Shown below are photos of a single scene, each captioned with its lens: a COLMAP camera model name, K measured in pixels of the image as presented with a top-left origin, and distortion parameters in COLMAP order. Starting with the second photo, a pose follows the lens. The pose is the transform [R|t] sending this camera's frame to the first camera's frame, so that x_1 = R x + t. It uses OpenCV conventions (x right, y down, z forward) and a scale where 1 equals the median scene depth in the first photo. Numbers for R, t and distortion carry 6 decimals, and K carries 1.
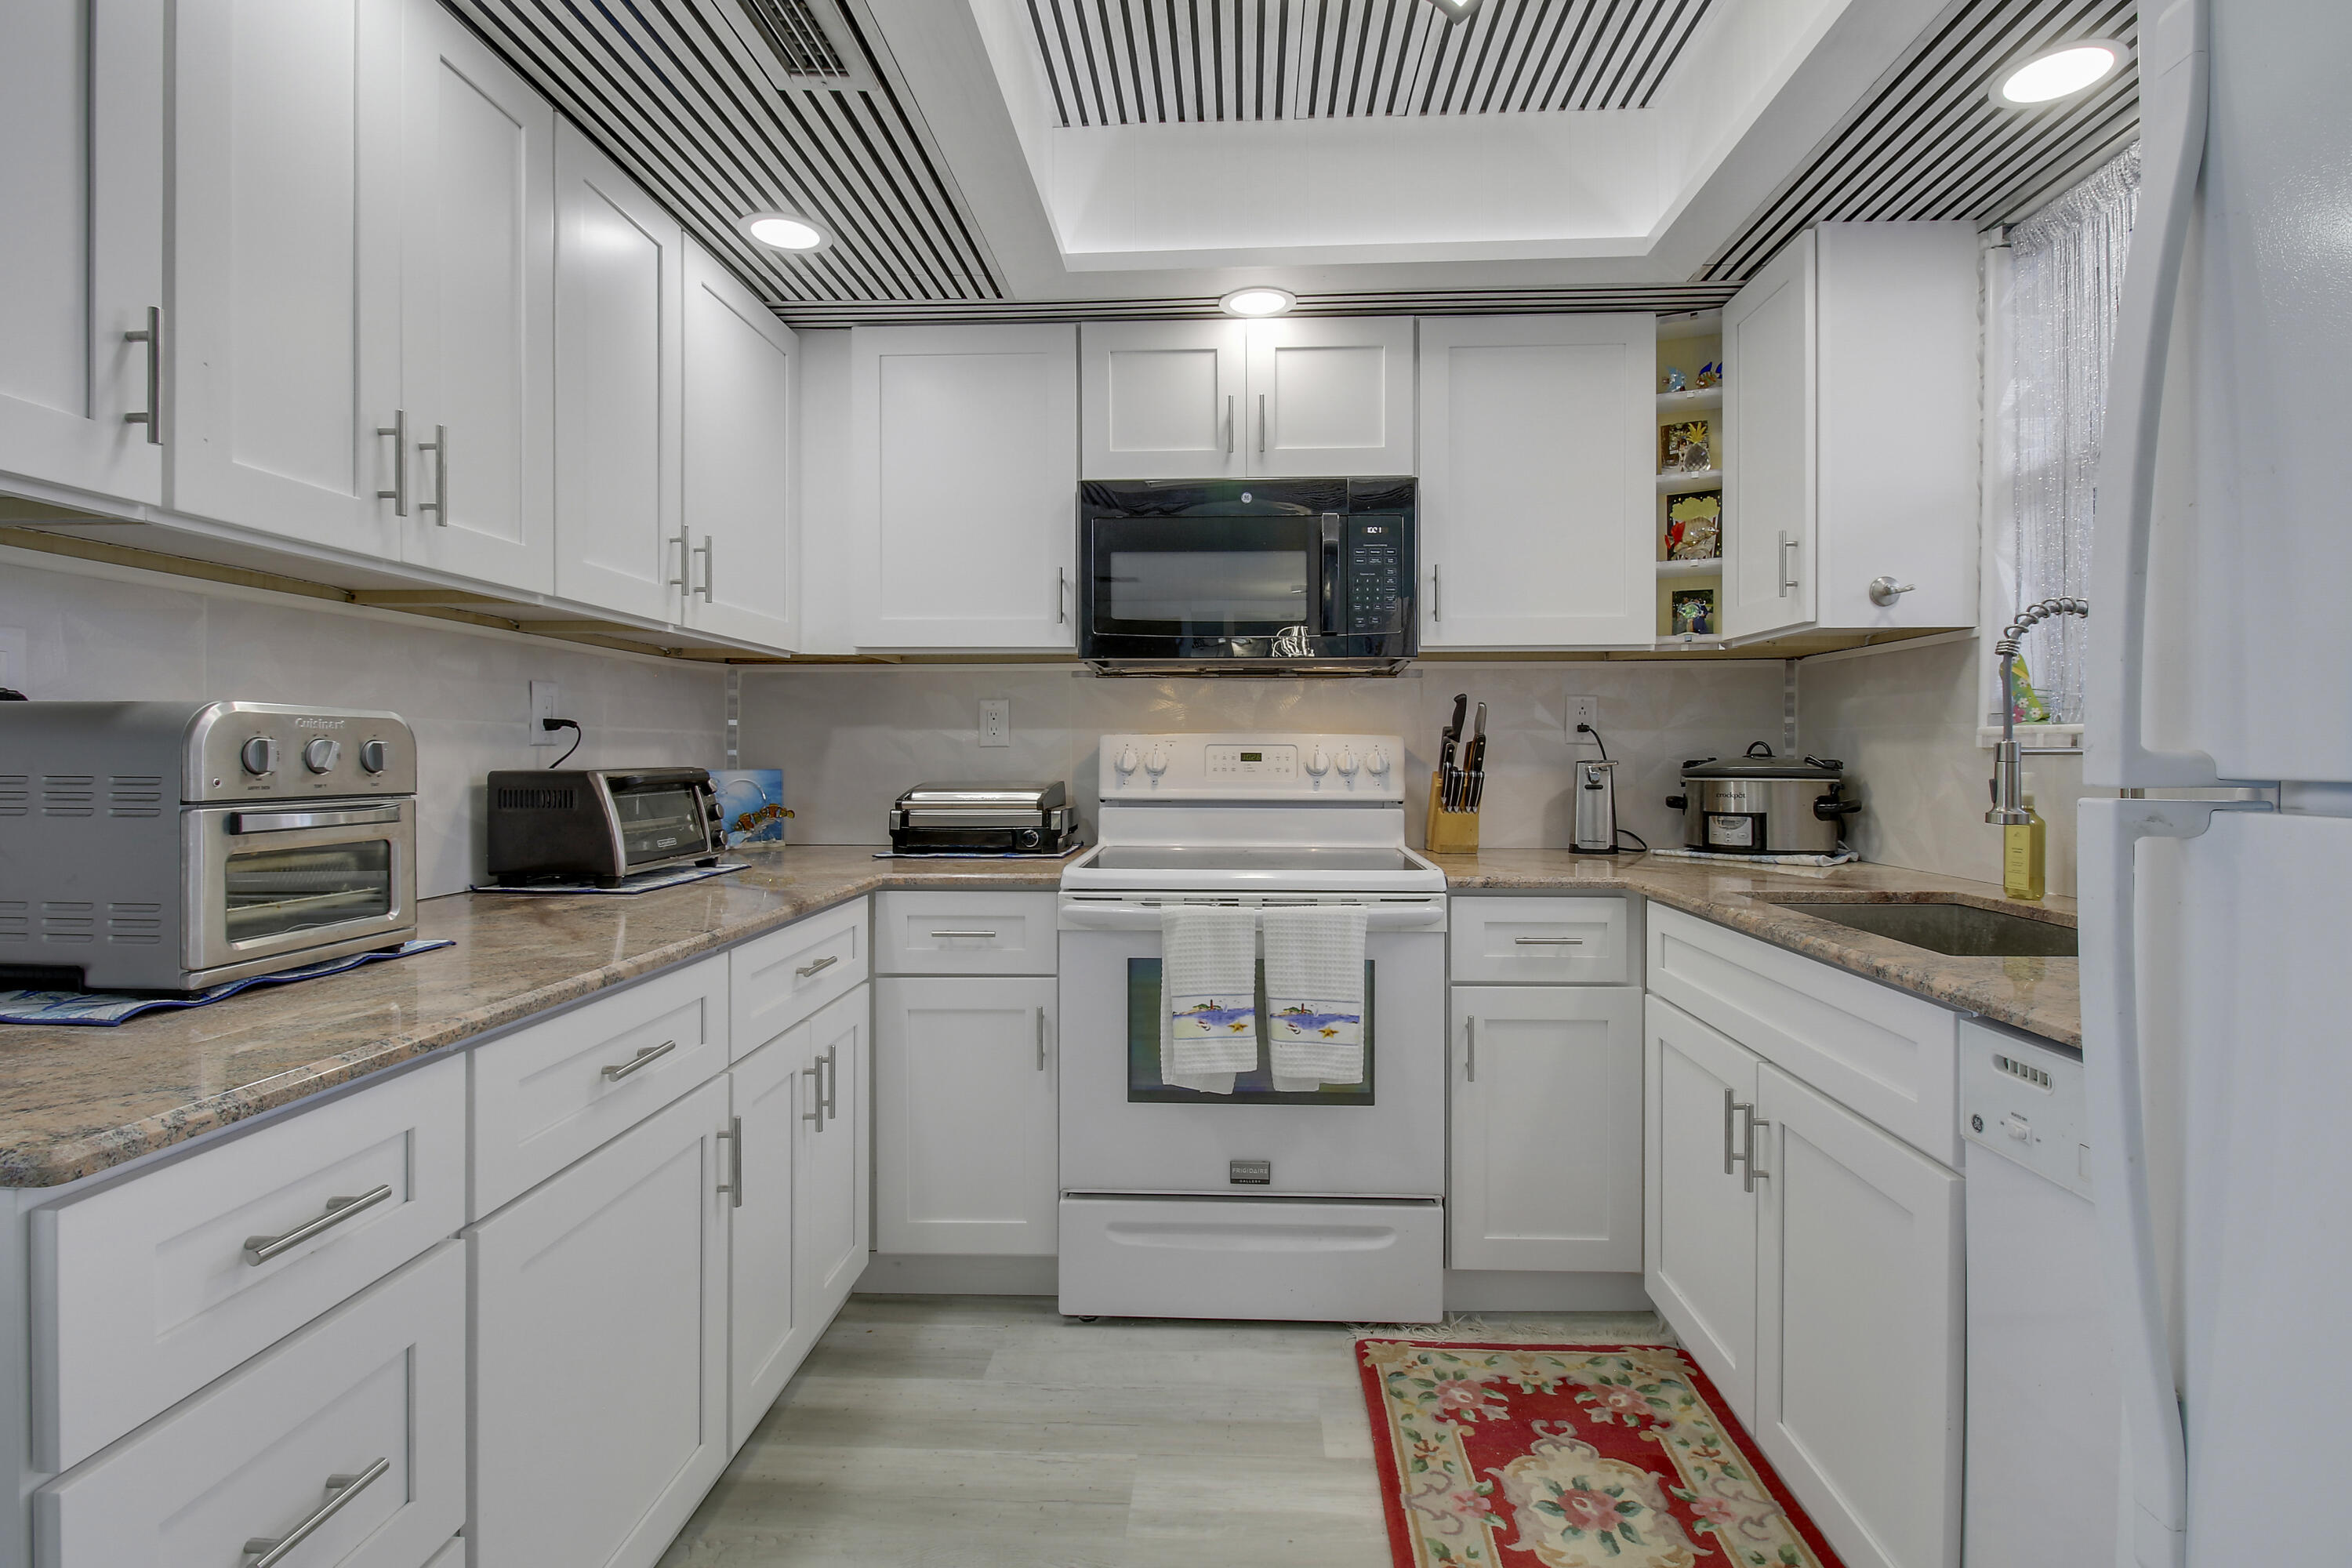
lens RADIAL K [[1095.1, 0, 1196.4], [0, 1095.1, 758.6], [0, 0, 1]] dist [0.007065, -0.016696]
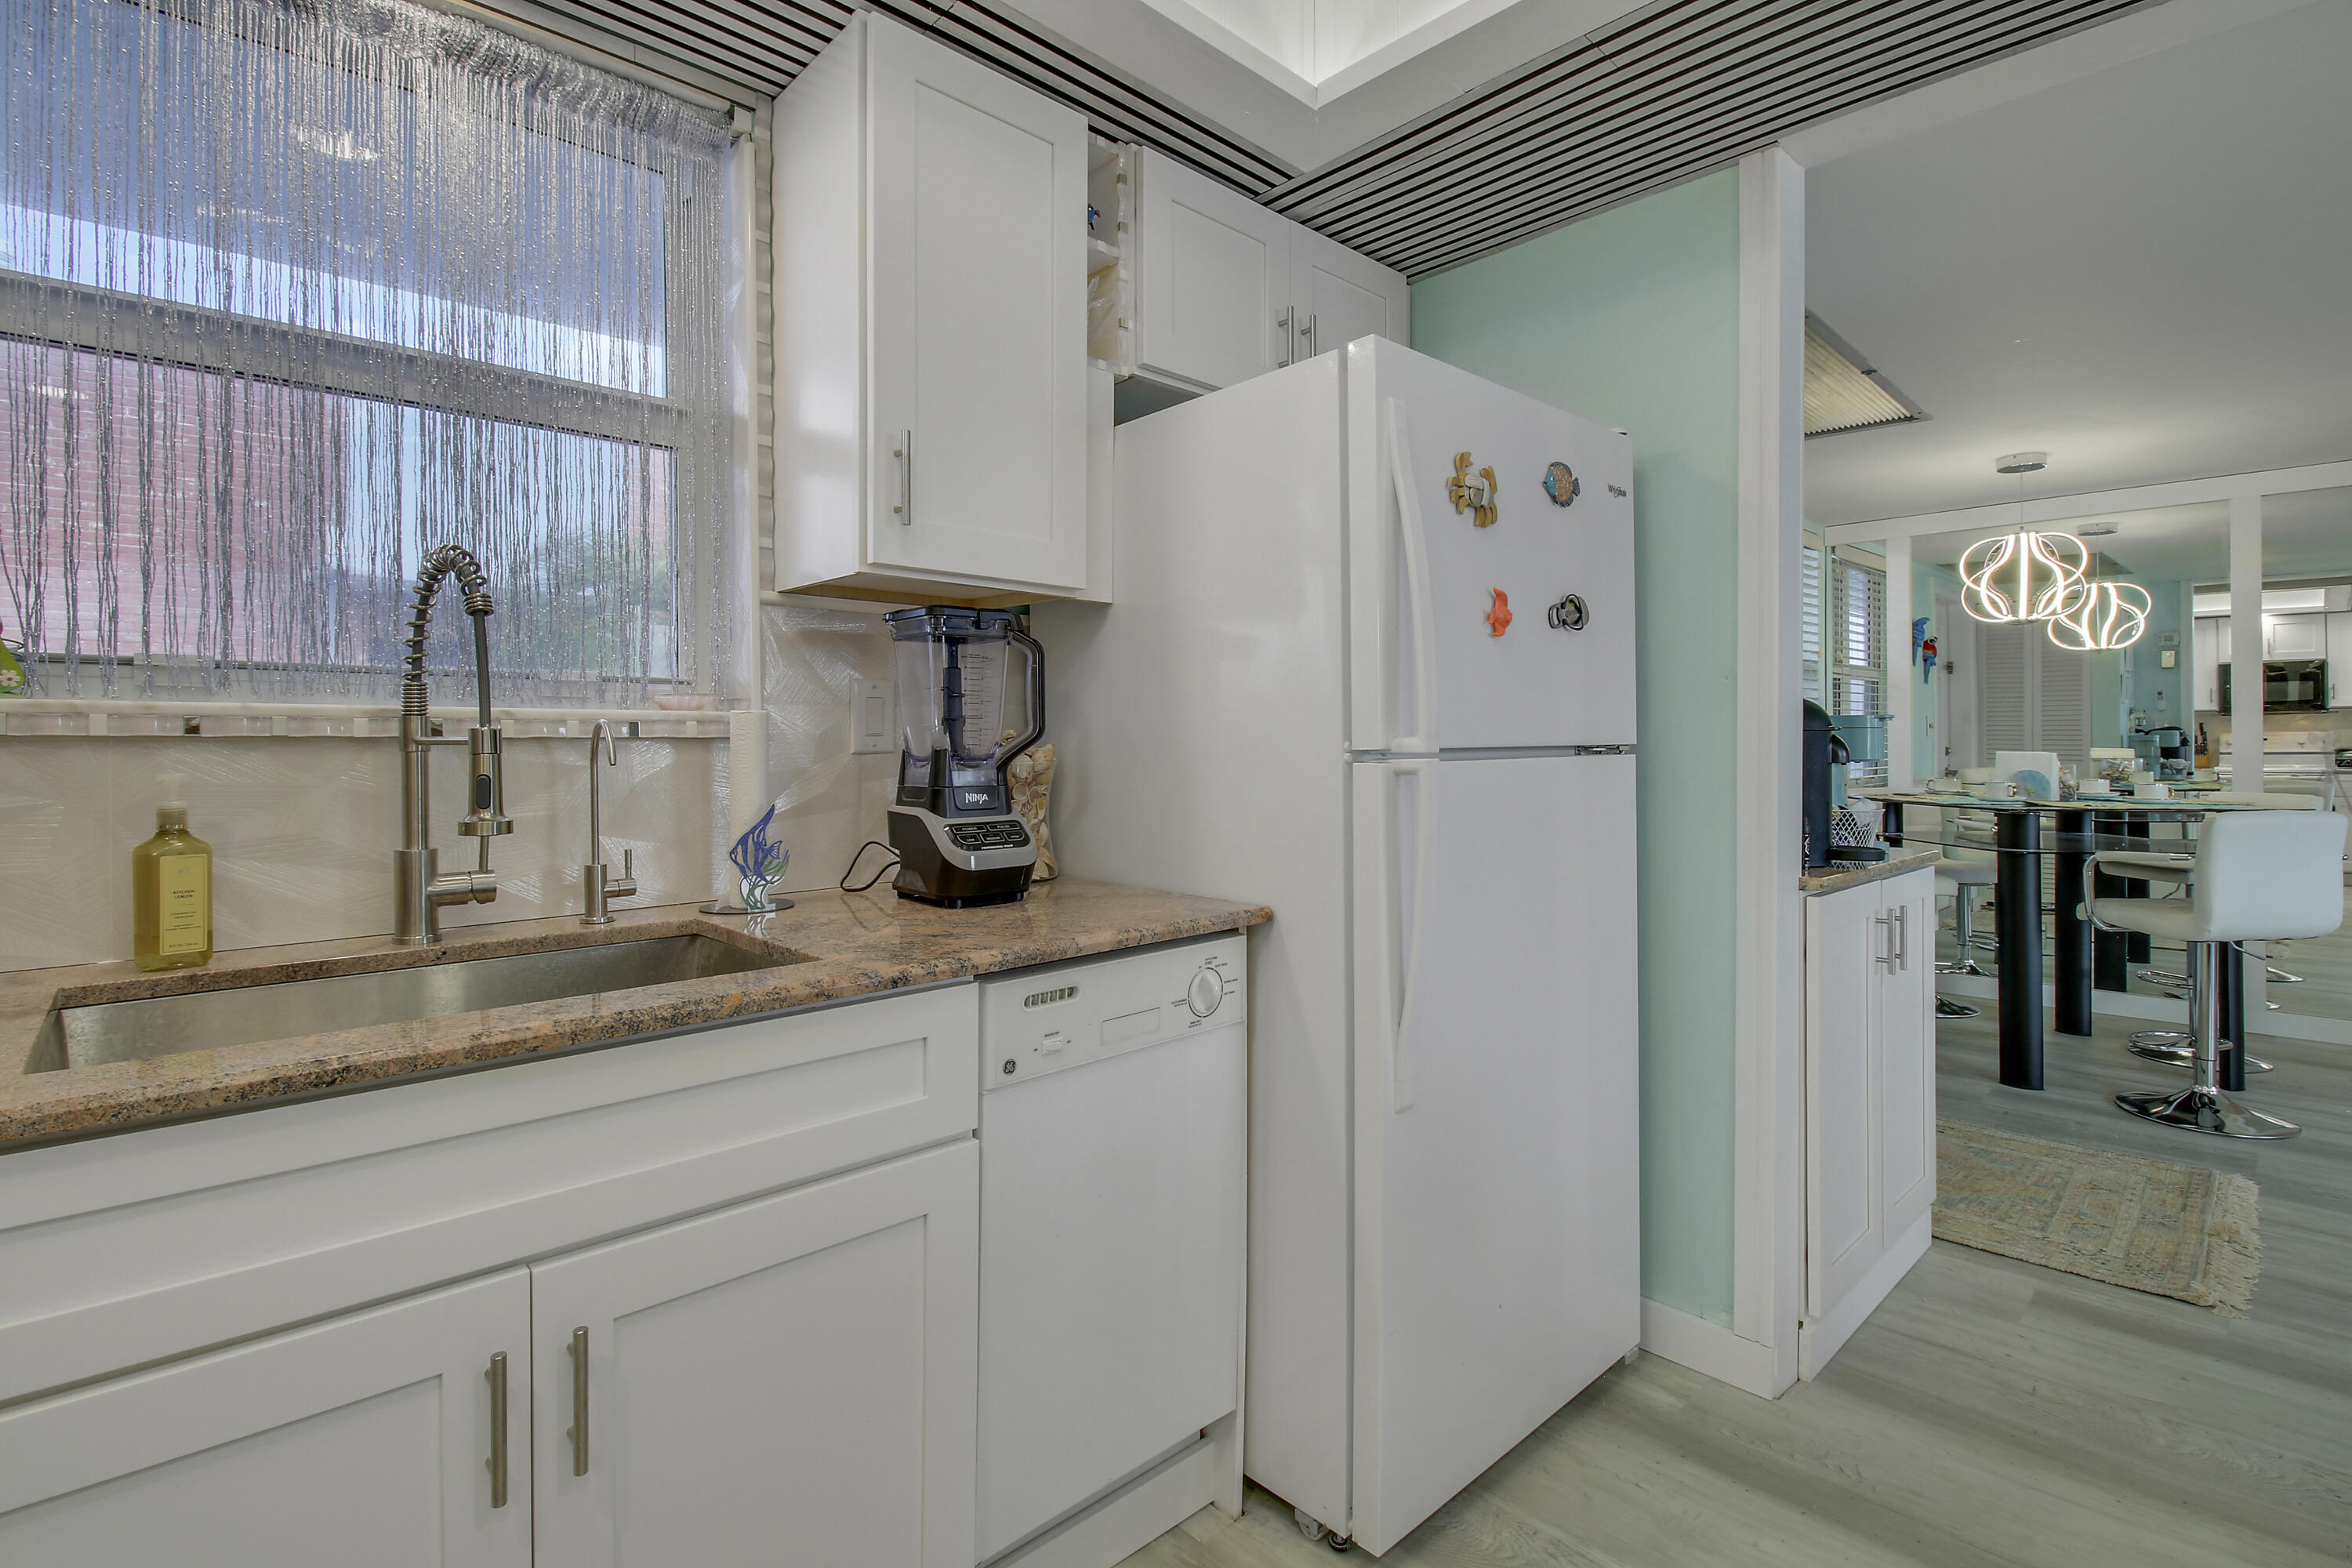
lens RADIAL K [[1101.6, 0, 1111.8], [0, 1101.6, 764.7], [0, 0, 1]] dist [0.004522, -0.010277]
pose [[-0.707173, -0.006705, 0.707009, -0.086475], [0.010011, 0.999760, 0.019495, -0.000306], [-0.706970, 0.020864, -0.706936, 0.903507]]
